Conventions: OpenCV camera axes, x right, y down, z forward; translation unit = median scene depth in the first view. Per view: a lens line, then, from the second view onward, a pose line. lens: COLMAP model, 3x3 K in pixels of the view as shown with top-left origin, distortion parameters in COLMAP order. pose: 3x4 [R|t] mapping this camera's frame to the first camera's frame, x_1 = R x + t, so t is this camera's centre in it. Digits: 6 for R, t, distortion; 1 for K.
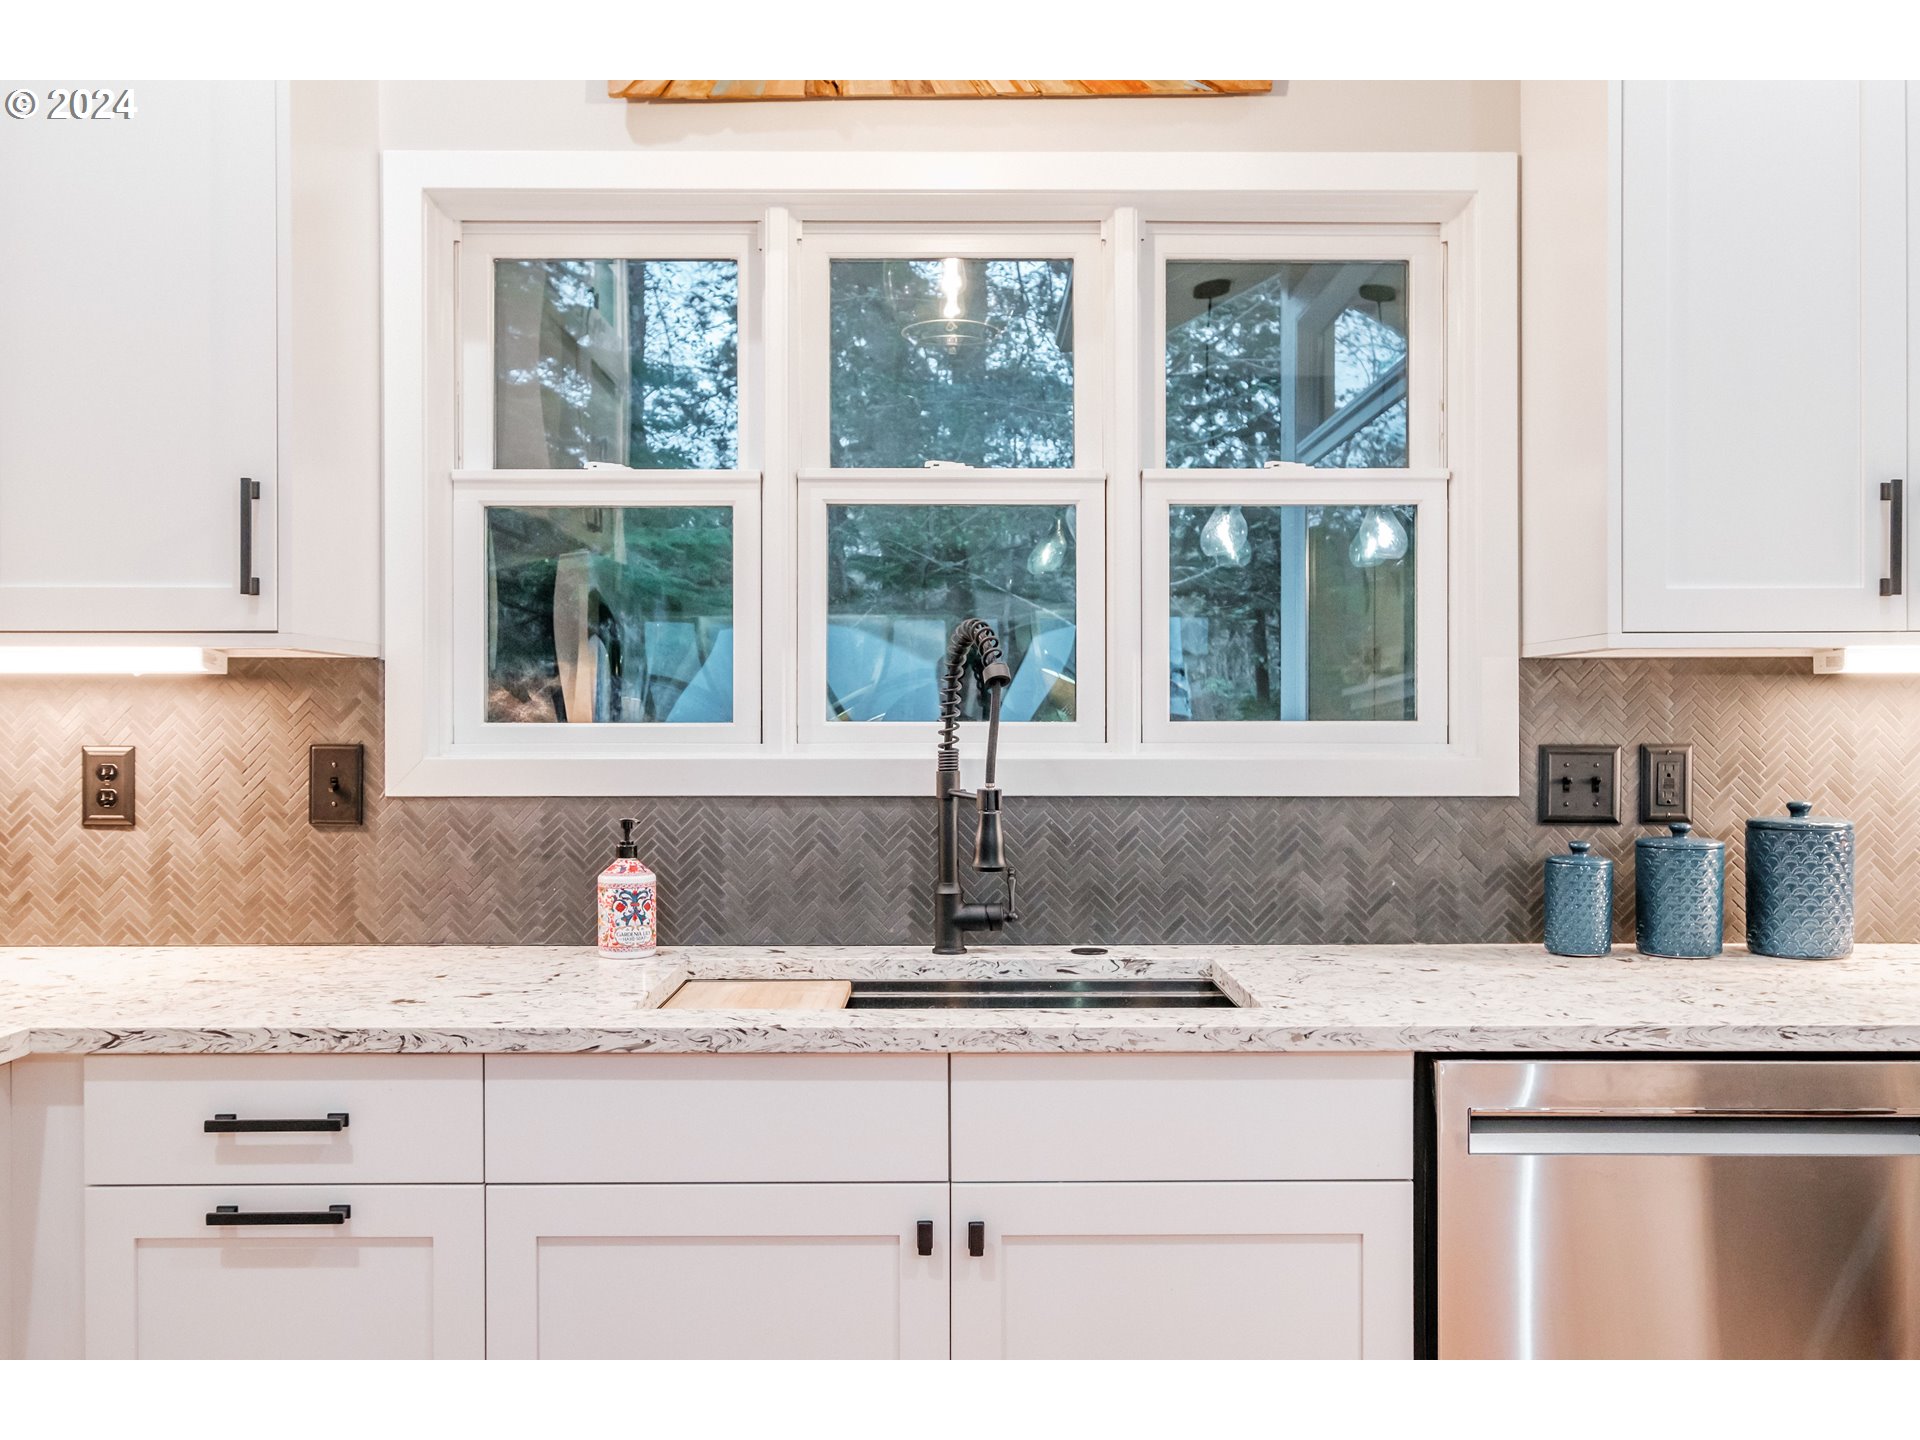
lens RADIAL K [[1648.2, 0, 957.7], [0, 1648.2, 728.3], [0, 0, 1]] dist [-0.044690, 0.140904]
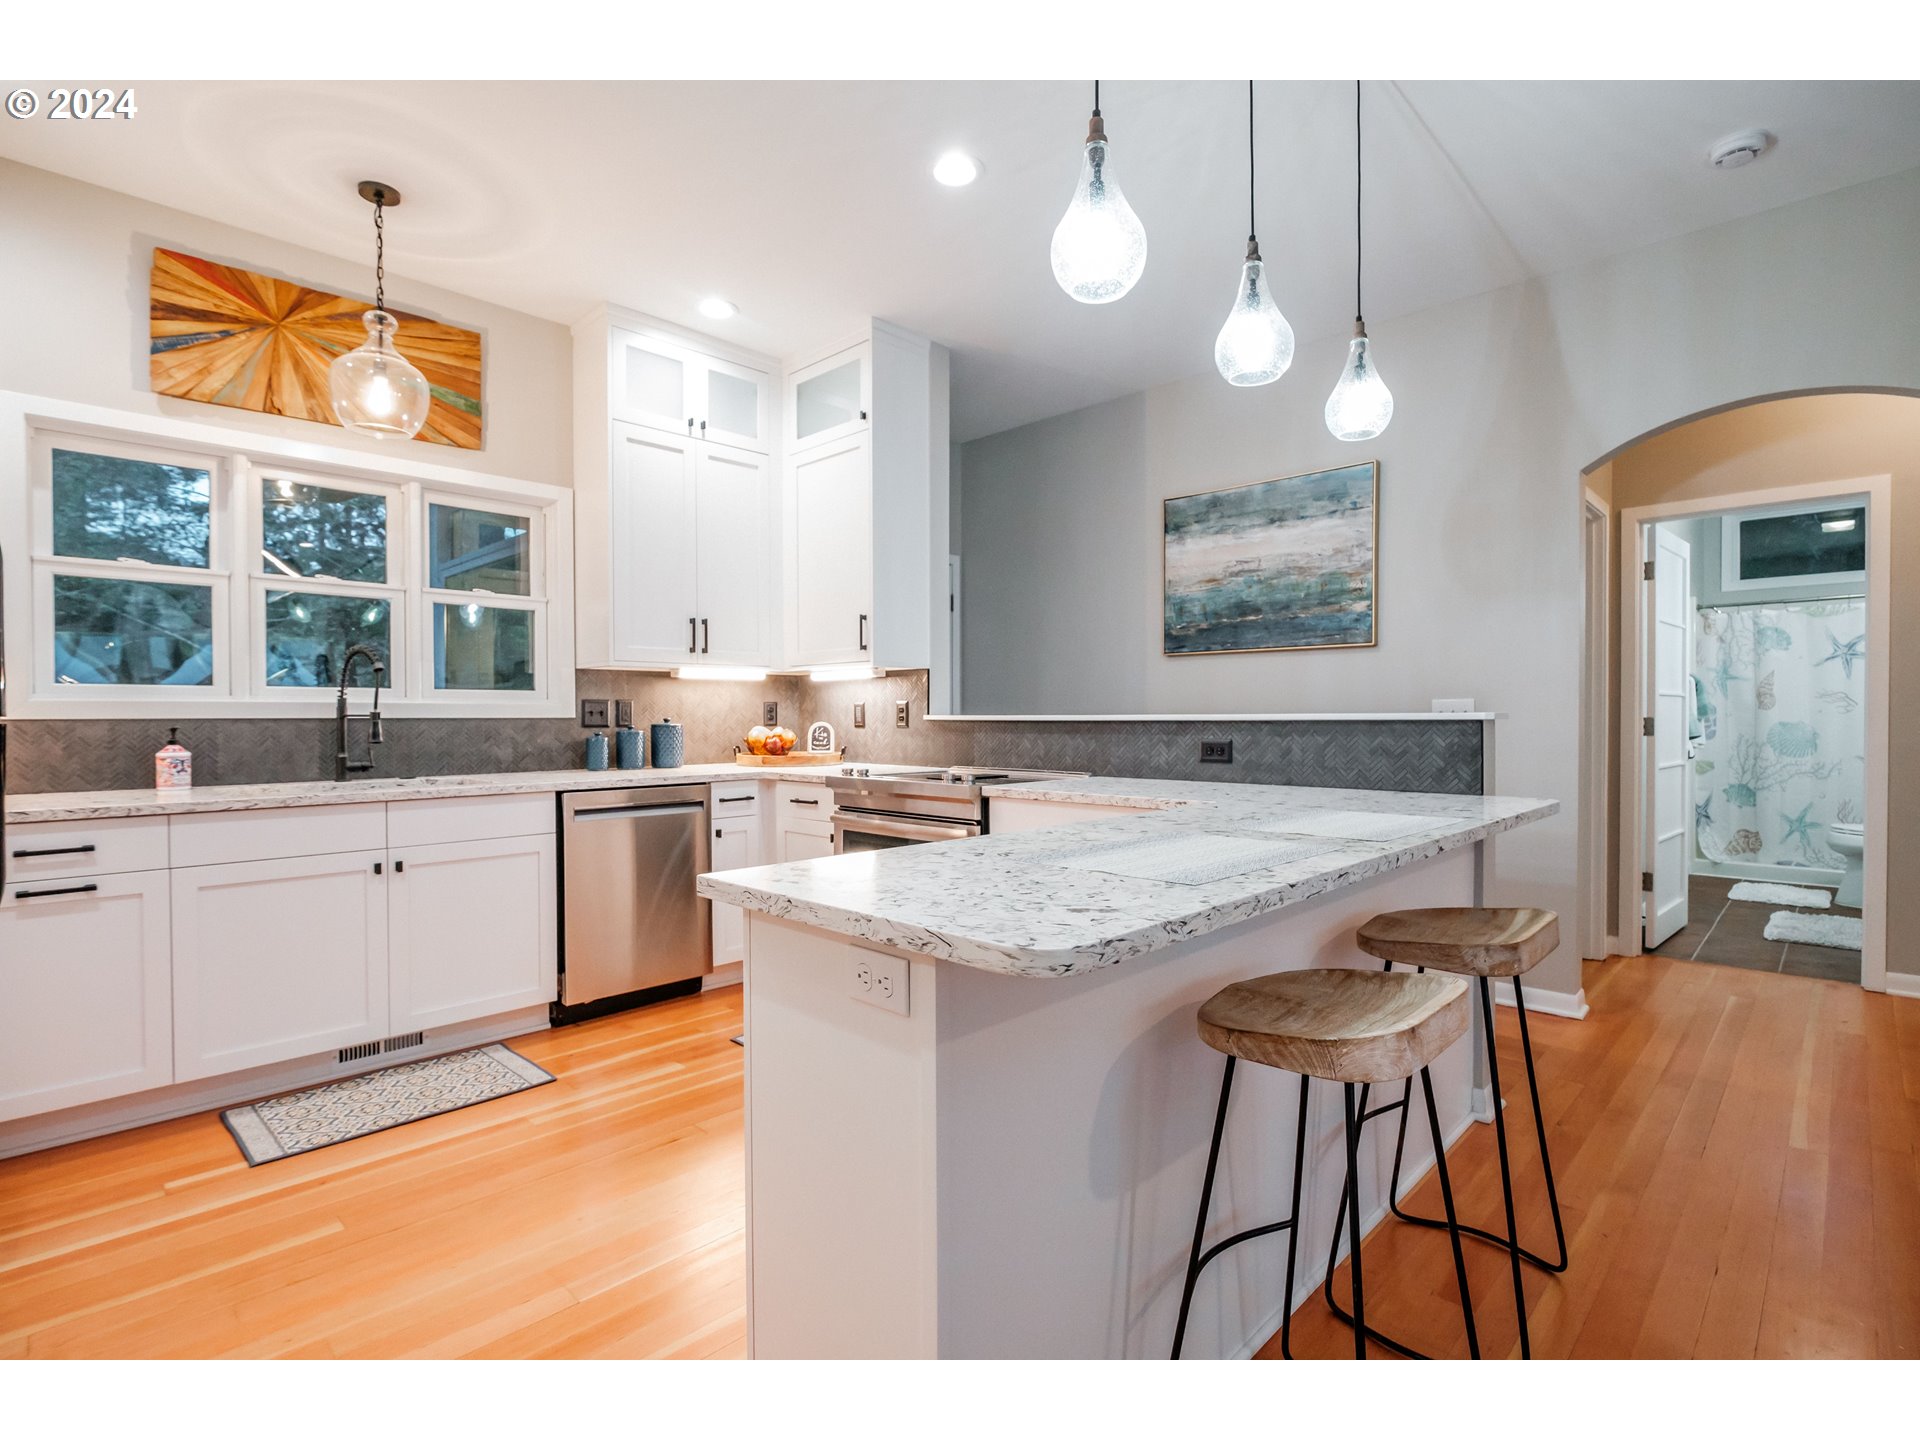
lens RADIAL K [[950.9, 0, 957.8], [0, 950.9, 724.5], [0, 0, 1]] dist [-0.002536, 0.001517]
pose [[0.711183, -0.006726, 0.702975, -0.337378], [0.002972, 0.999974, 0.006561, 0.044626], [-0.703000, -0.002576, 0.711185, -0.620414]]
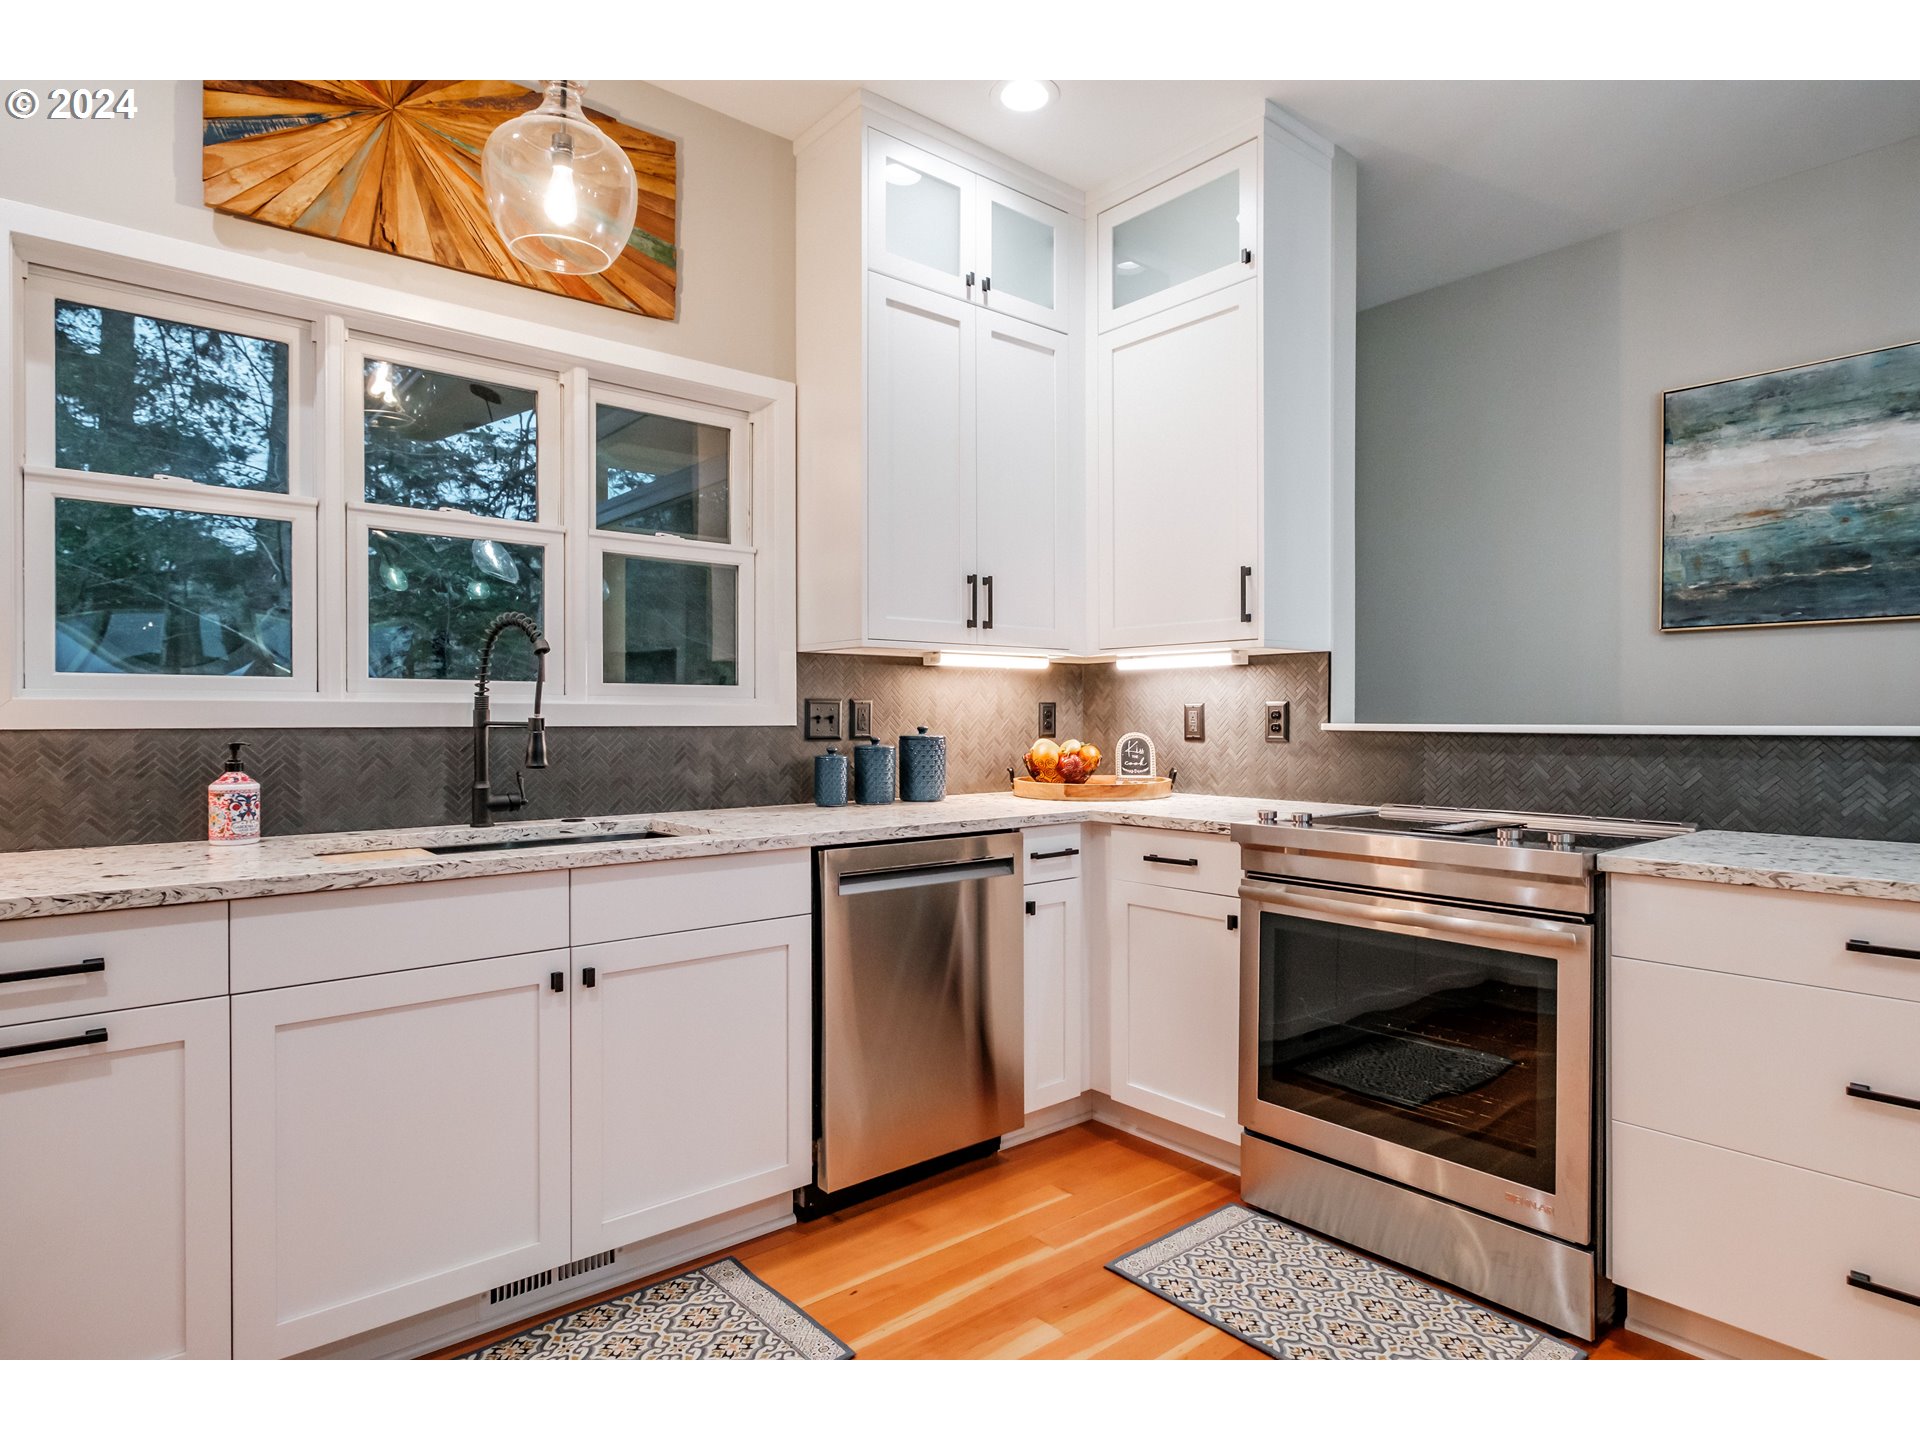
lens RADIAL K [[1073.5, 0, 968.6], [0, 1073.5, 719.7], [0, 0, 1]] dist [0.000611, 0.001950]
pose [[0.766380, 0.000117, 0.642387, -0.297326], [0.000828, 0.999999, -0.001169, 0.036111], [-0.642387, 0.001428, 0.766379, -0.069104]]
